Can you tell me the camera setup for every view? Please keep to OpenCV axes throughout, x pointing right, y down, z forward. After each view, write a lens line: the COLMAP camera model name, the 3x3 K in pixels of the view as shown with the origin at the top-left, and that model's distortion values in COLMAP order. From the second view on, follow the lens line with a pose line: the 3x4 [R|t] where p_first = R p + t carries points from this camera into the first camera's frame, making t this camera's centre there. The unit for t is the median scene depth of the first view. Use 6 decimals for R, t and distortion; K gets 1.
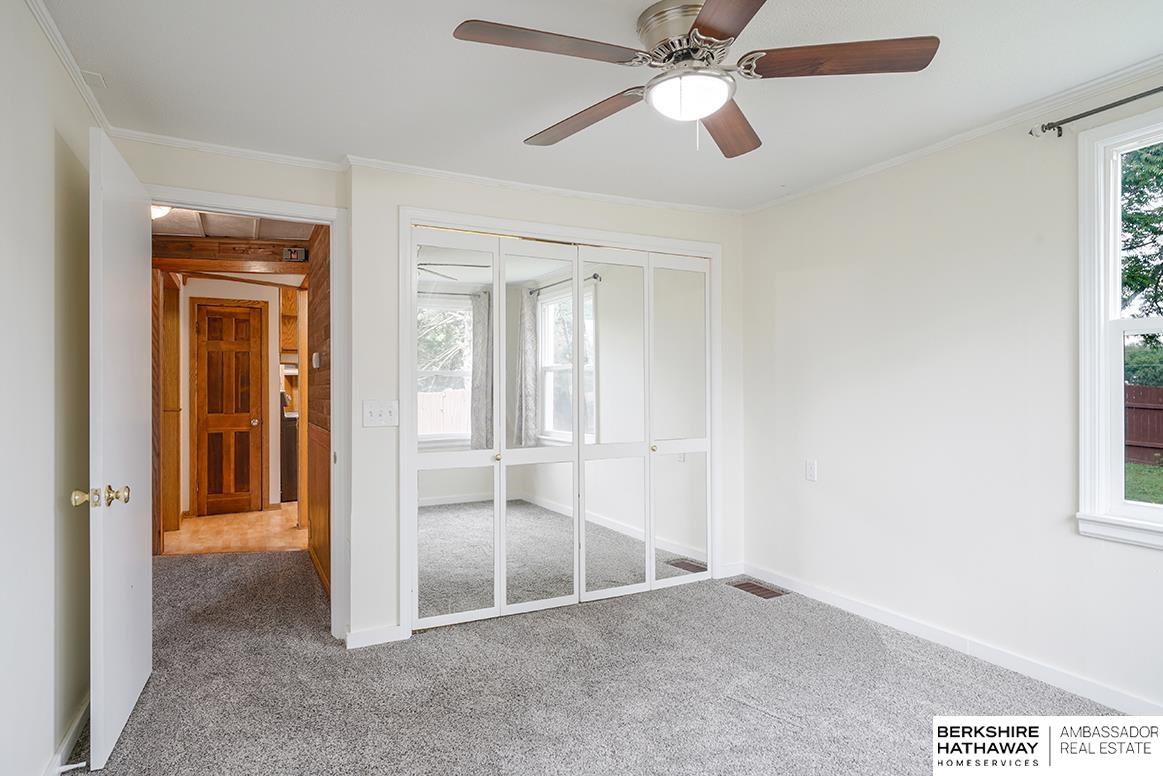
lens RADIAL K [[615.3, 0, 587.3], [0, 615.3, 387.3], [0, 0, 1]] dist [-0.105558, -0.002047]
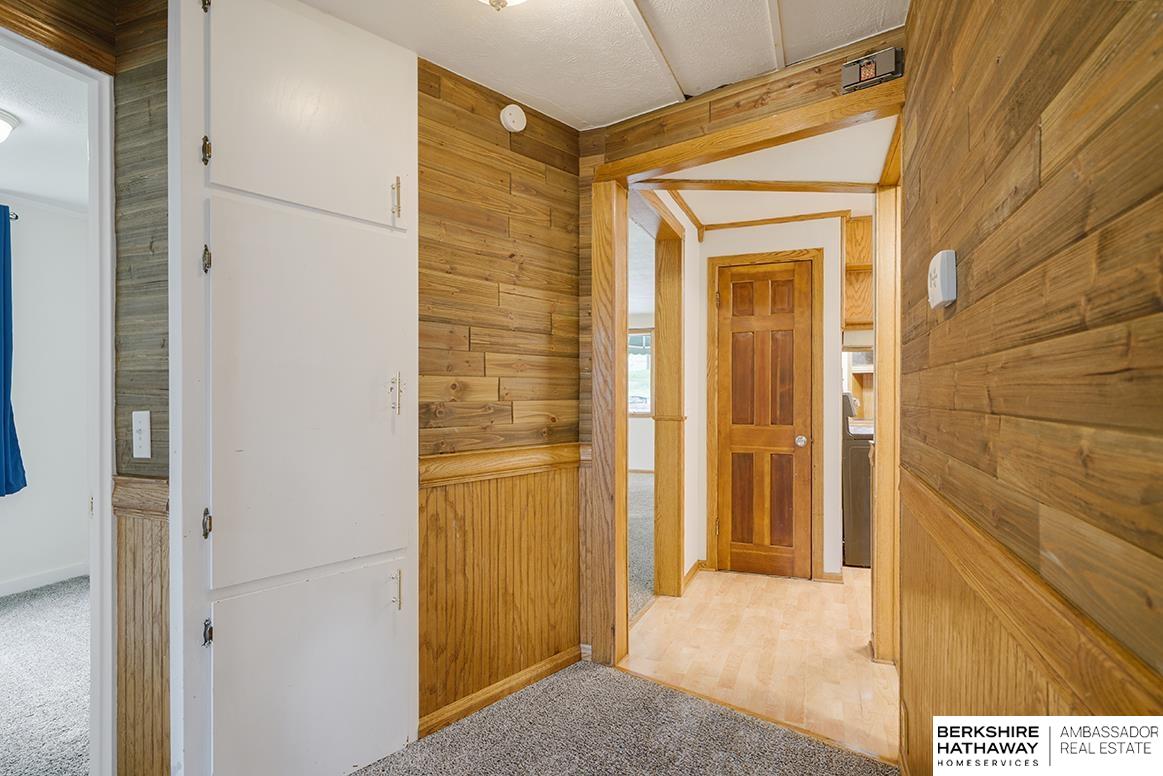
lens RADIAL K [[616.5, 0, 589.6], [0, 616.5, 390.7], [0, 0, 1]] dist [0.033300, -0.002423]
pose [[0.642731, 0.001568, -0.766091, -0.199260], [-0.003227, 0.999995, -0.000661, 0.006887], [0.766085, 0.002897, 0.642732, 0.404670]]
